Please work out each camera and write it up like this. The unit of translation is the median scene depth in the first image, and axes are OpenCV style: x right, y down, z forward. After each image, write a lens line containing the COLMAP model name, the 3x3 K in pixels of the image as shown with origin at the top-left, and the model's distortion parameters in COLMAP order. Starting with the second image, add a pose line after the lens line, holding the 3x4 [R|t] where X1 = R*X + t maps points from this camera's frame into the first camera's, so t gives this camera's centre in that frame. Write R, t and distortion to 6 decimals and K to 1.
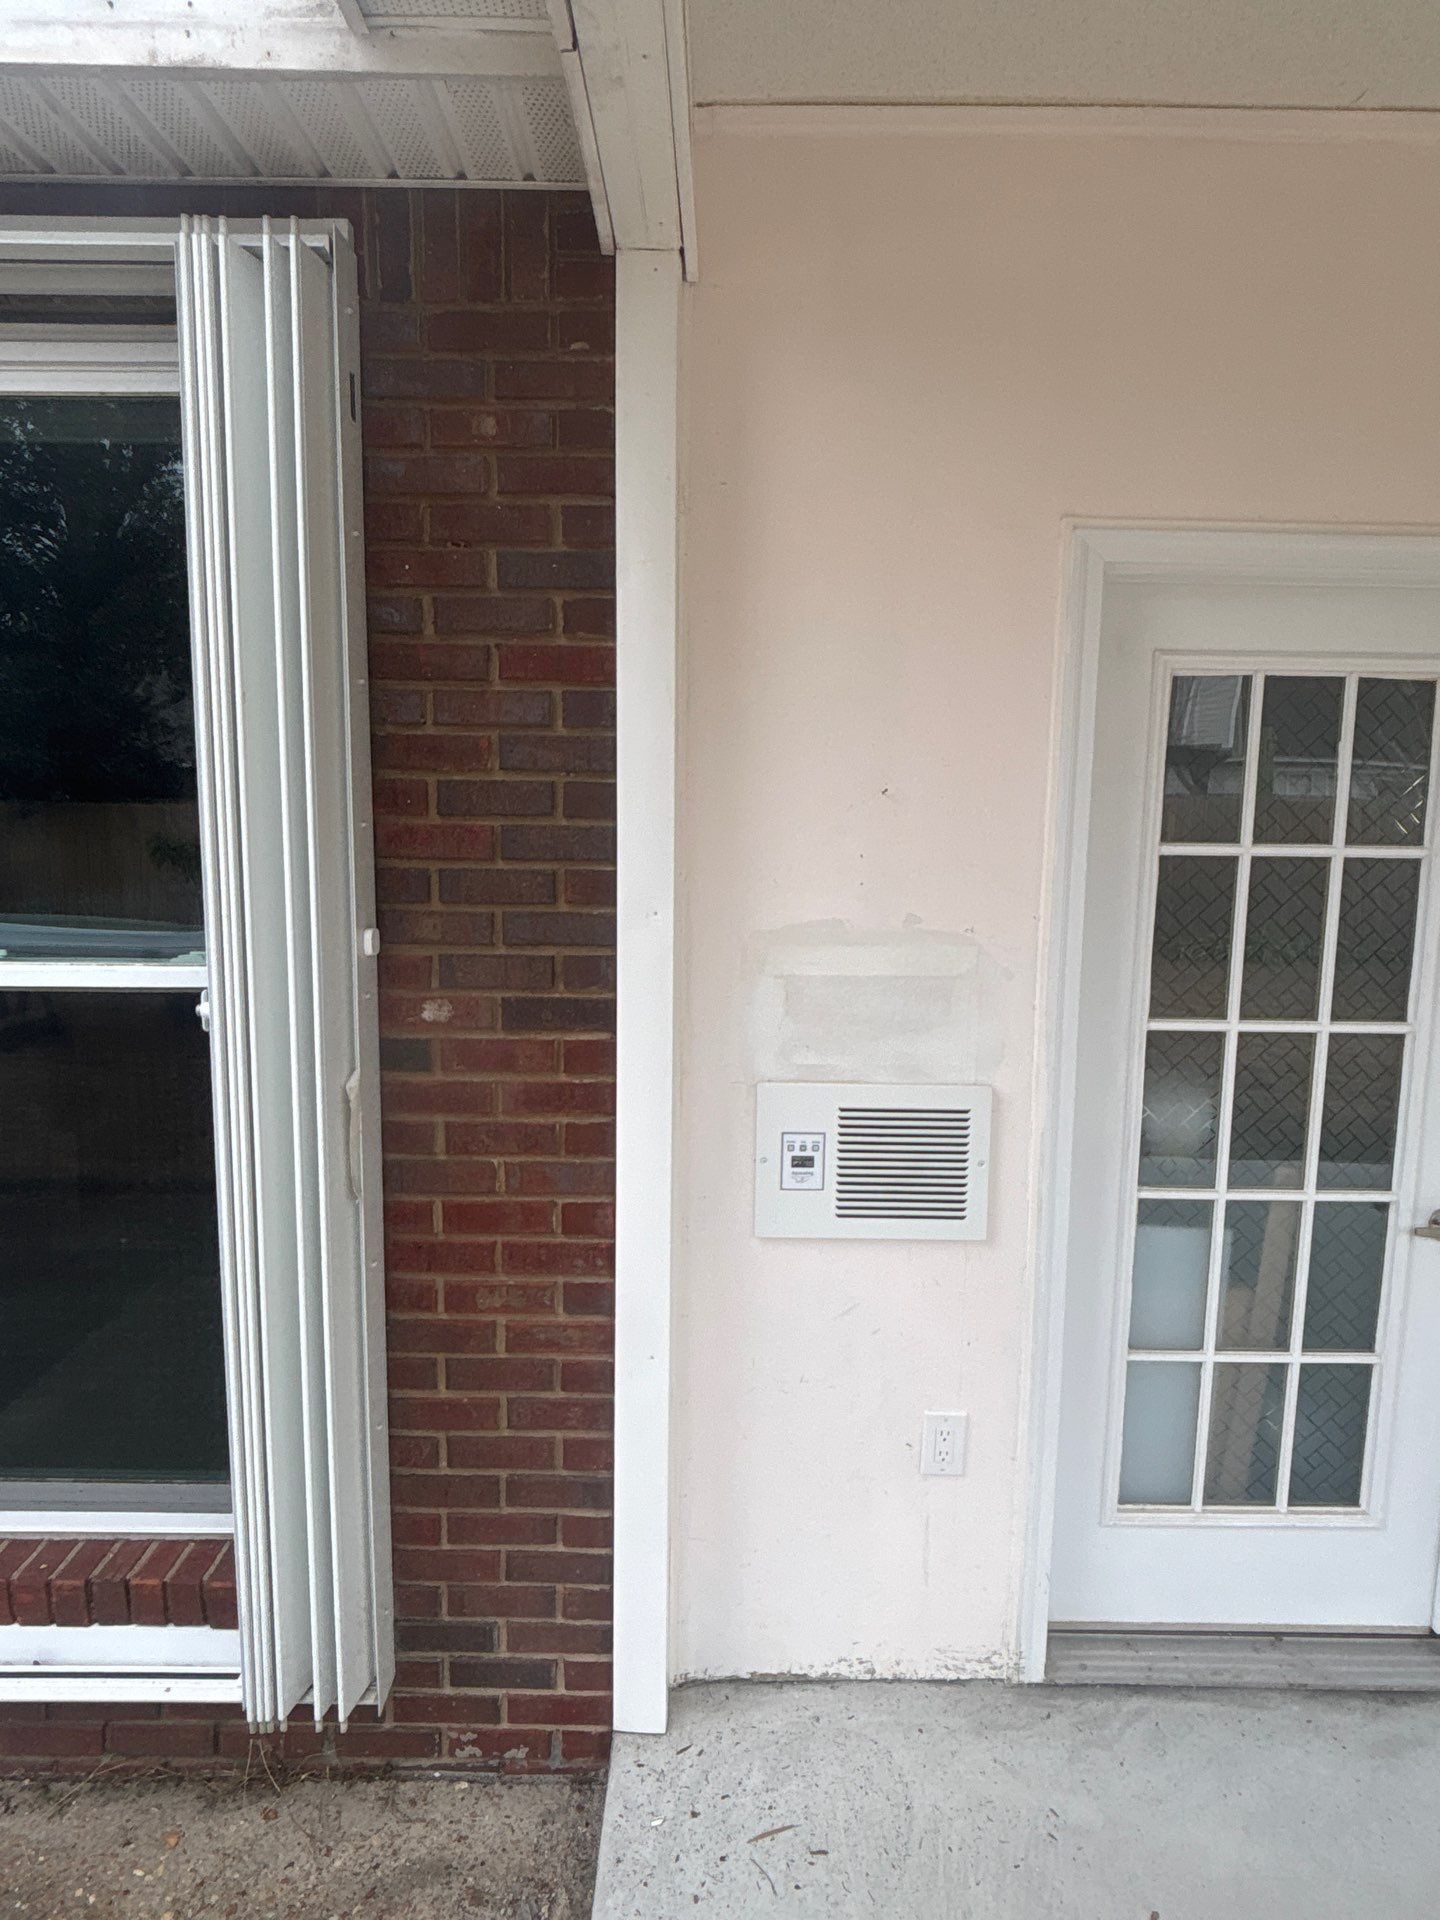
lens RADIAL K [[1260.6, 0, 716.7], [0, 1260.6, 956.1], [0, 0, 1]] dist [-0.005021, -0.004868]
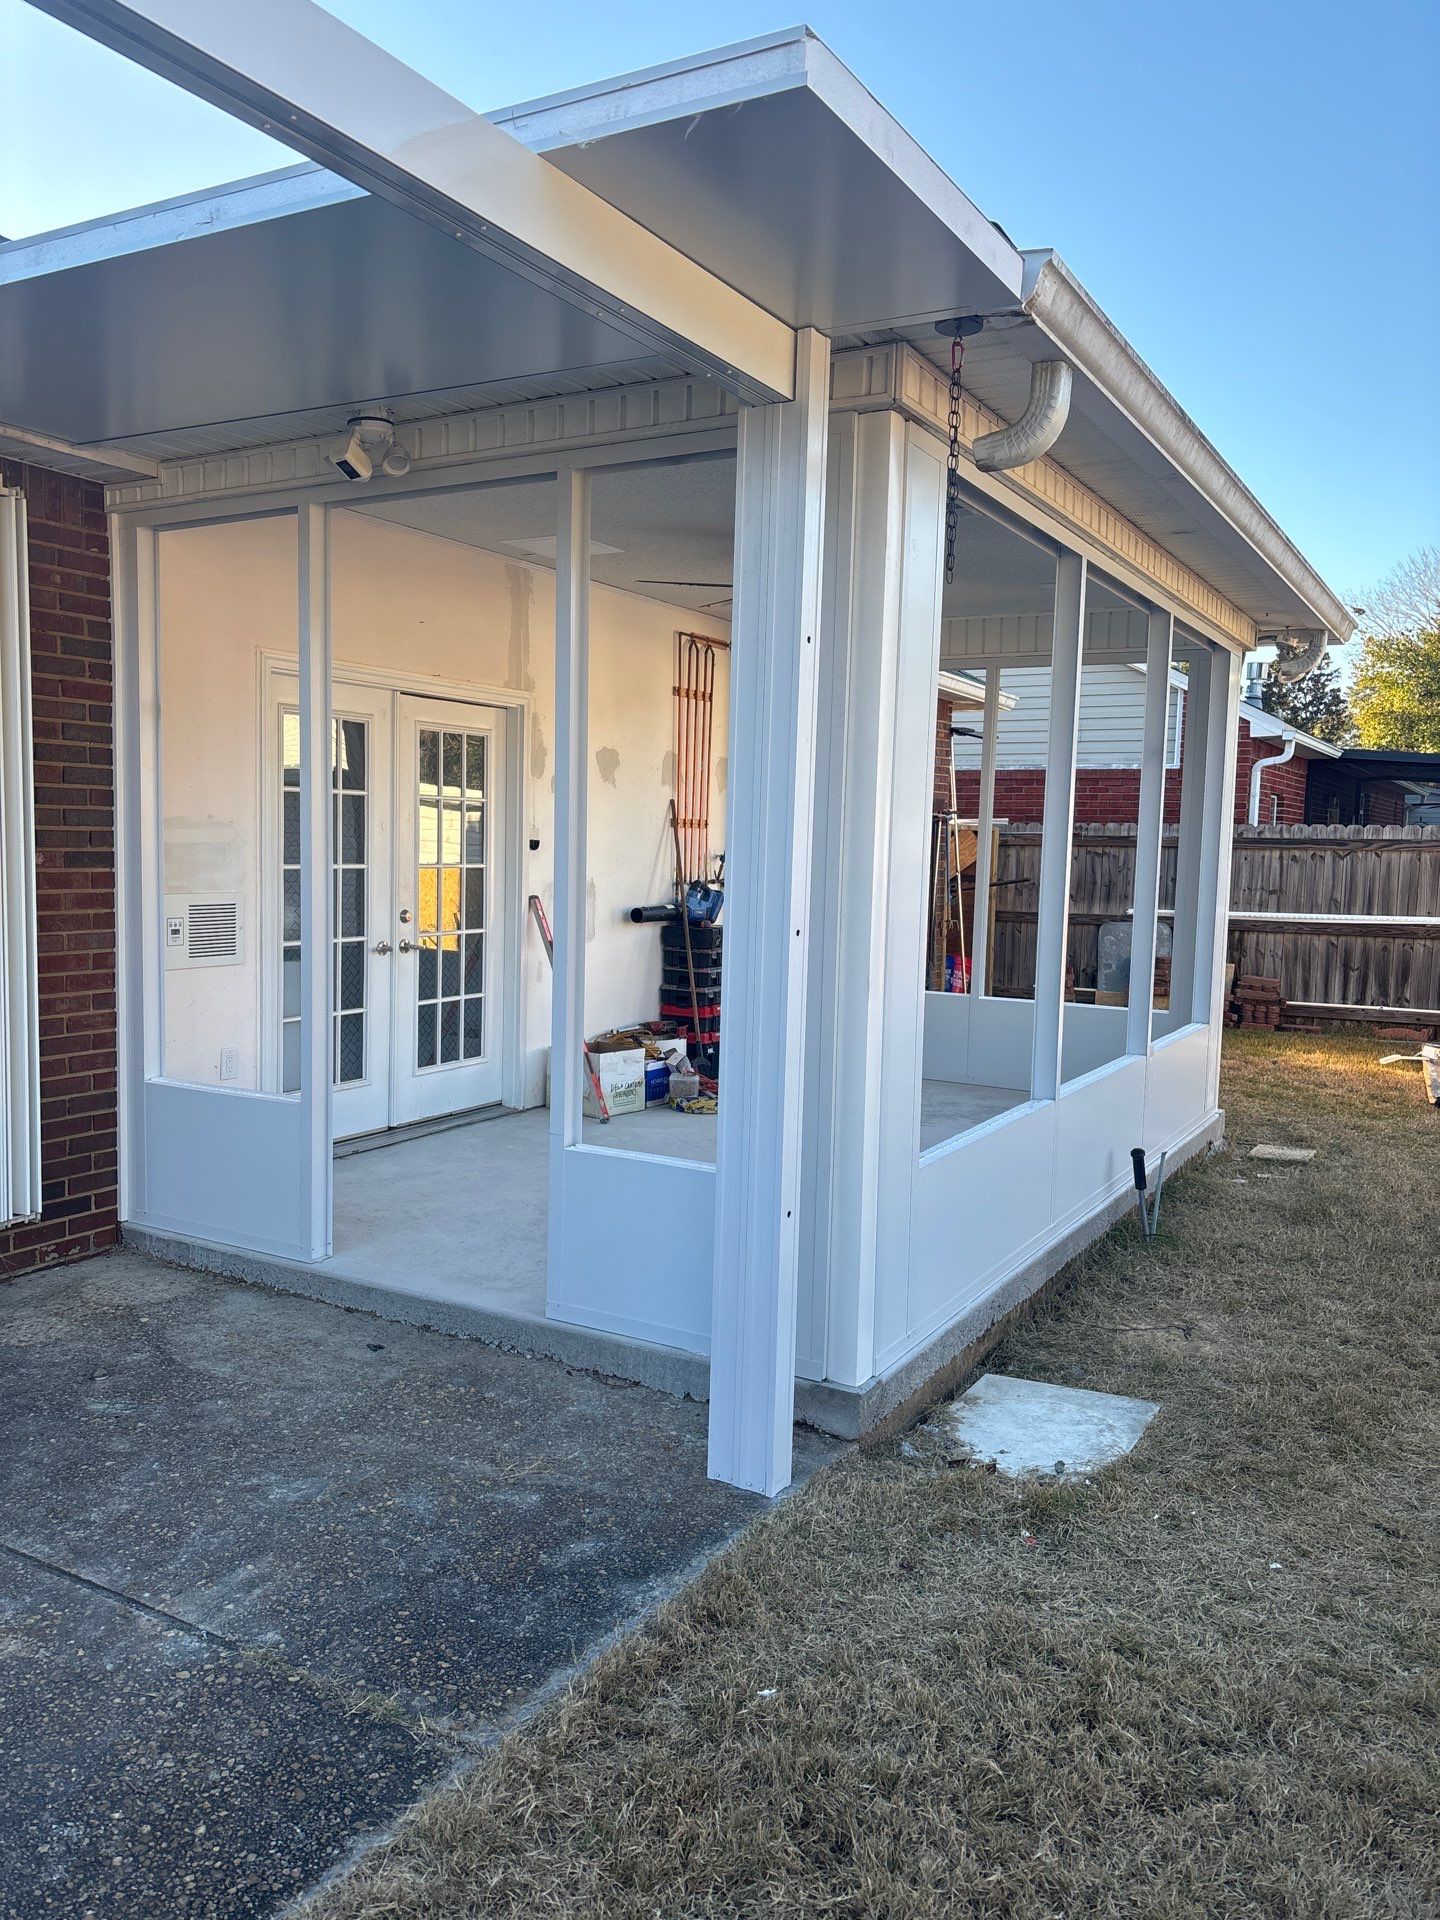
lens RADIAL K [[1445.4, 0, 723.8], [0, 1445.4, 967.4], [0, 0, 1]] dist [0.058870, -0.013742]
pose [[0.498908, -0.077350, 0.863196, -1.581733], [0.094392, 0.994934, 0.034599, 0.222879], [-0.861499, 0.064217, 0.503681, -1.021830]]
